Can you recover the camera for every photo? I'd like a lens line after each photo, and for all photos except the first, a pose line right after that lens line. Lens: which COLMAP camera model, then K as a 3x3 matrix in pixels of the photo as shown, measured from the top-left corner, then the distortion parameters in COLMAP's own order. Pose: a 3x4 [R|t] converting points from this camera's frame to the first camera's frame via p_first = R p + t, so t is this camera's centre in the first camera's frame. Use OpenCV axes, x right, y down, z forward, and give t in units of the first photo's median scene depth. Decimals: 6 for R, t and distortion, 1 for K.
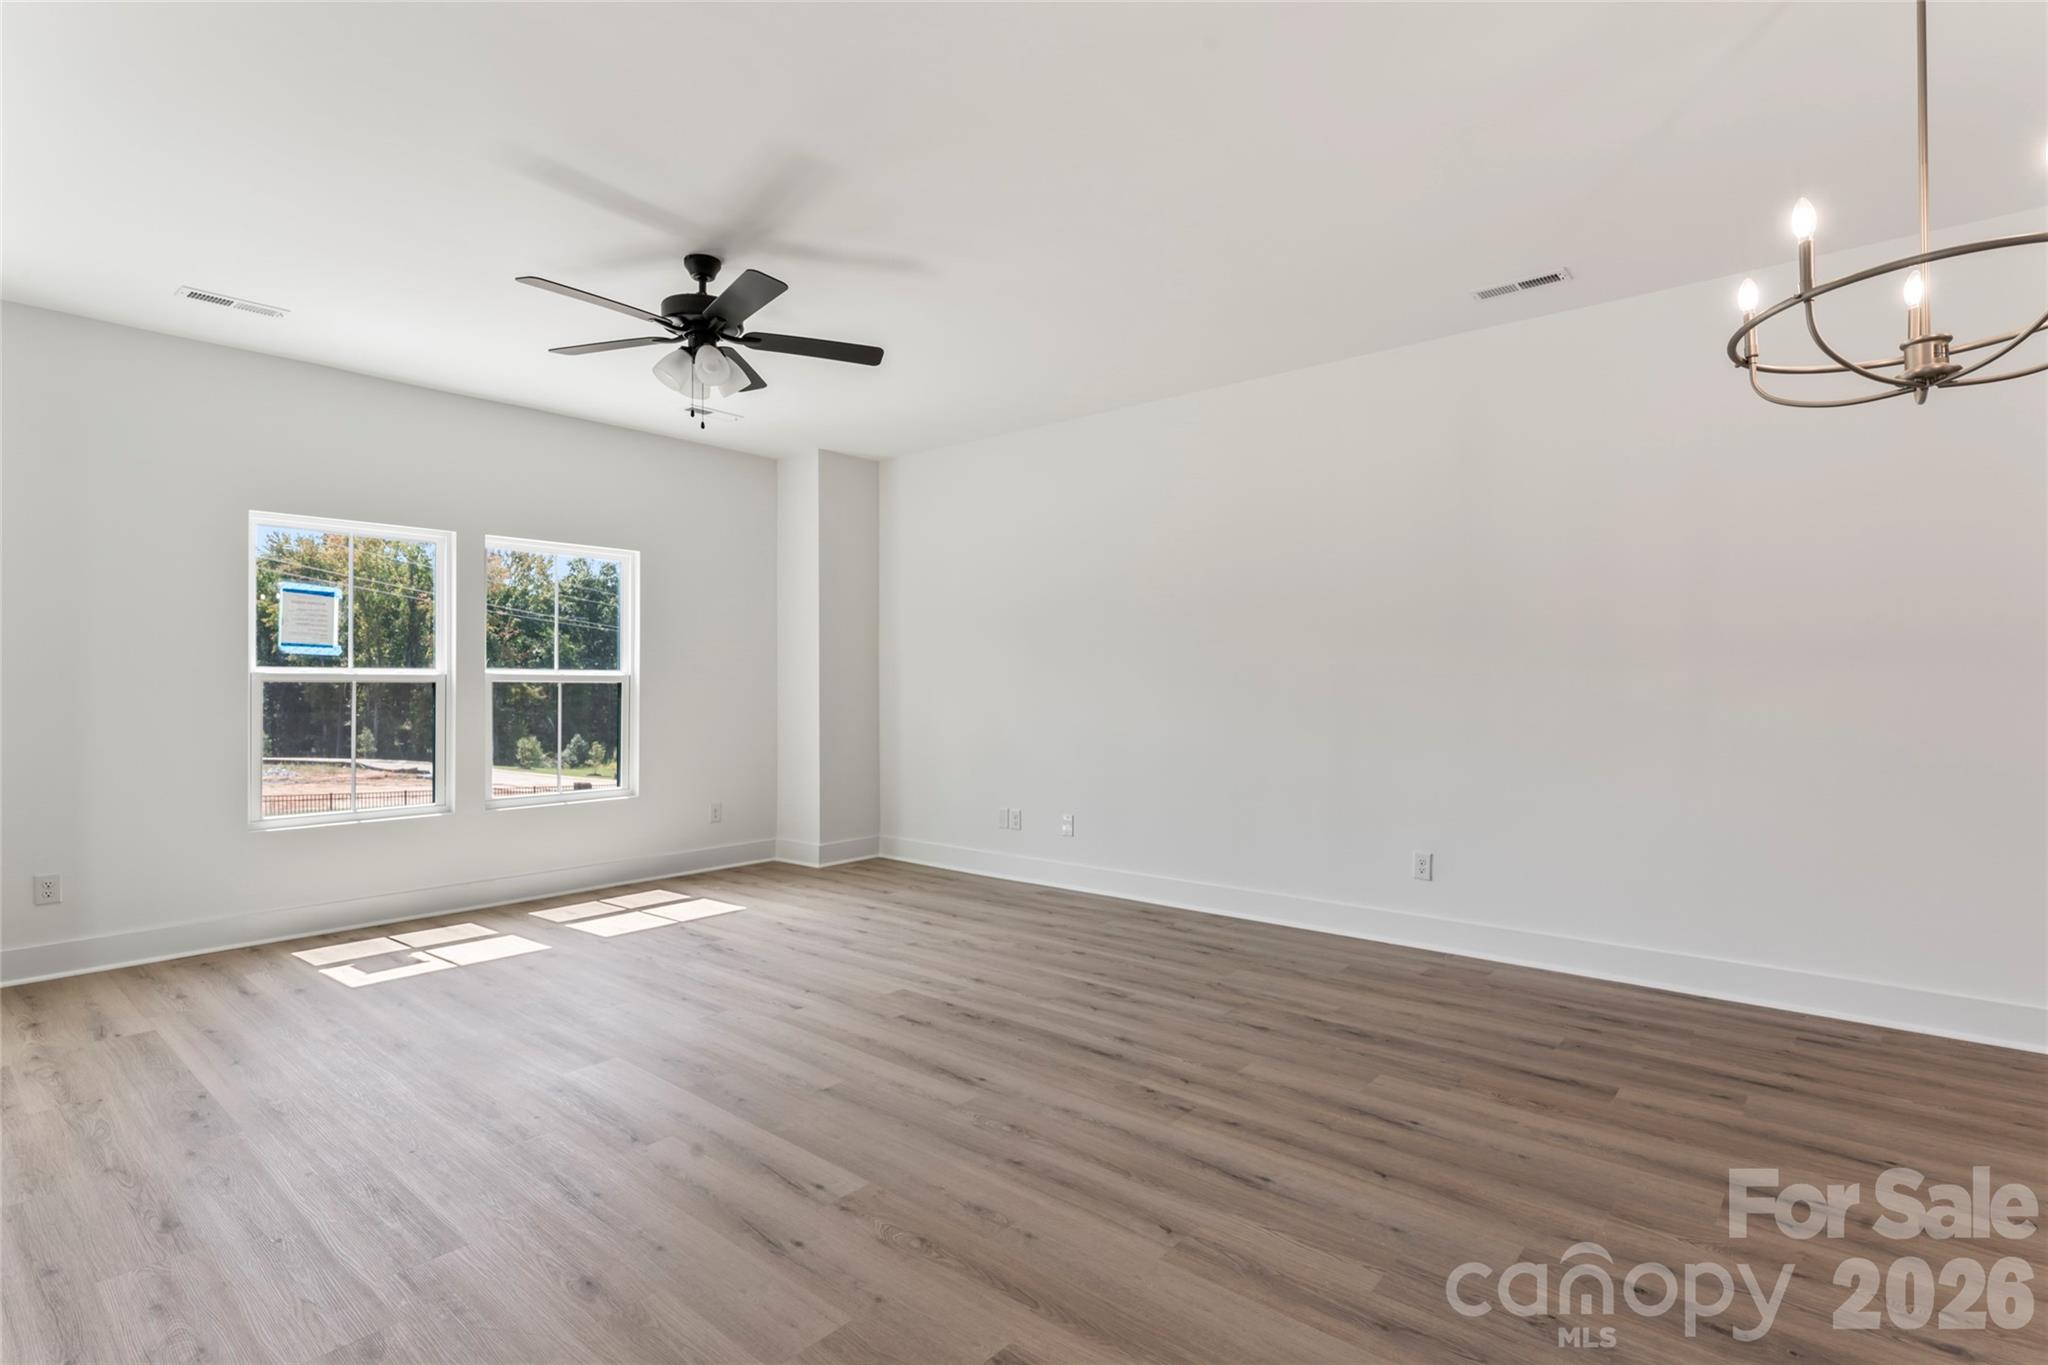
lens RADIAL K [[993.2, 0, 1011.8], [0, 993.2, 693.1], [0, 0, 1]] dist [-0.003135, 0.002130]
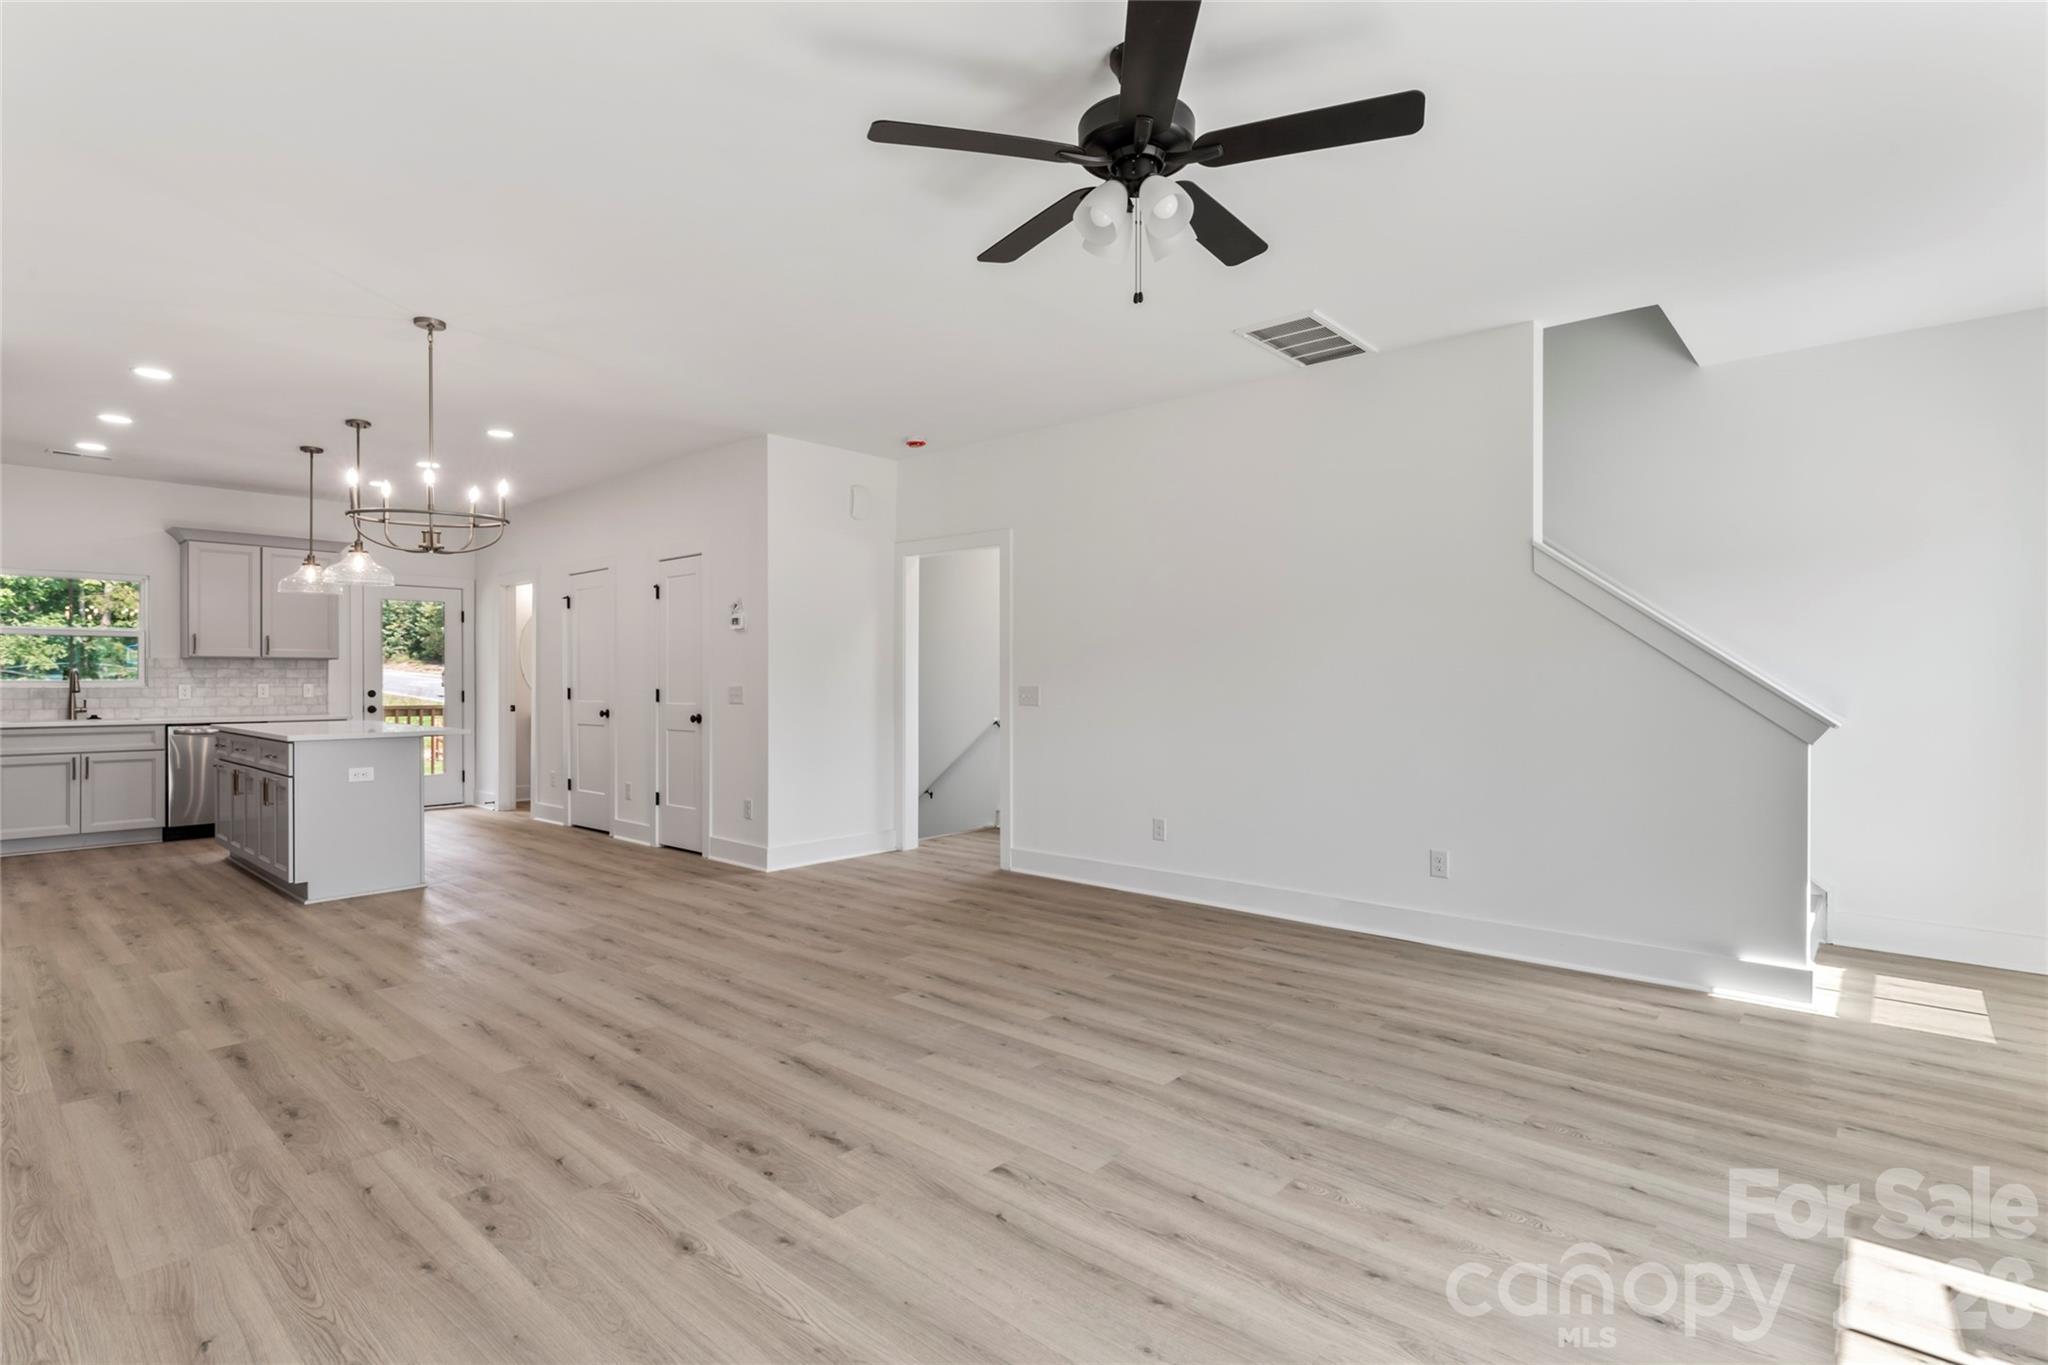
lens RADIAL K [[993.2, 0, 1017.6], [0, 993.2, 678.9], [0, 0, 1]] dist [-0.003135, 0.002130]
pose [[-0.999887, 0.001415, 0.014967, -0.241889], [0.001520, 0.999974, 0.006988, -0.015152], [-0.014957, 0.007010, -0.999864, 1.686979]]
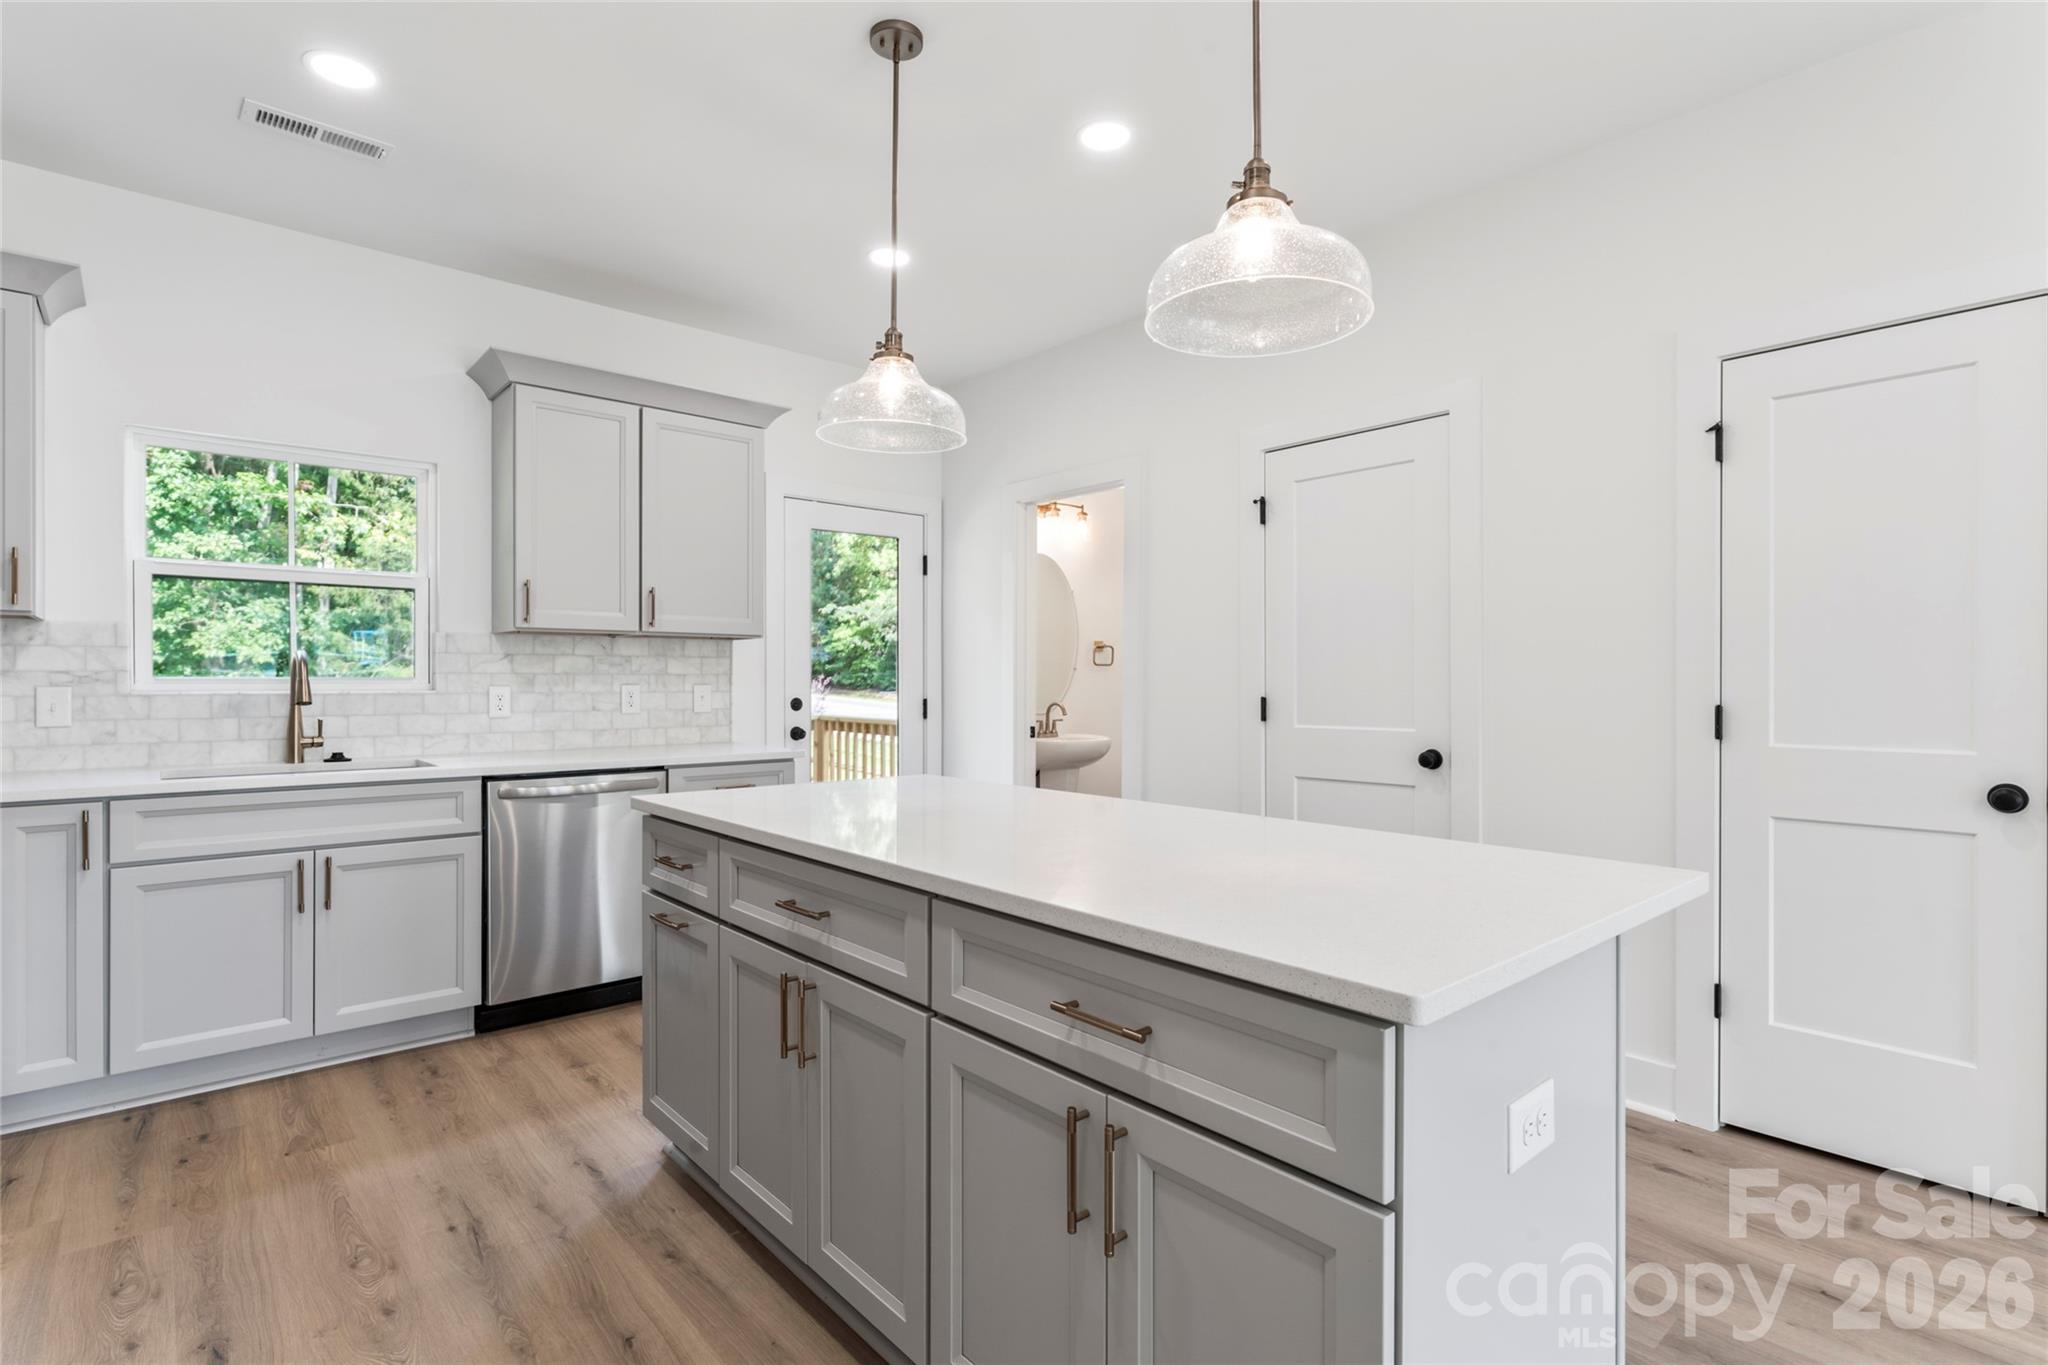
lens RADIAL K [[993.2, 0, 1006.9], [0, 993.2, 676.6], [0, 0, 1]] dist [-0.003135, 0.002130]
pose [[-0.989038, -0.001434, 0.147651, 0.911284], [-0.000629, 0.999985, 0.005496, -0.007481], [-0.147657, 0.005342, -0.989024, 0.522796]]
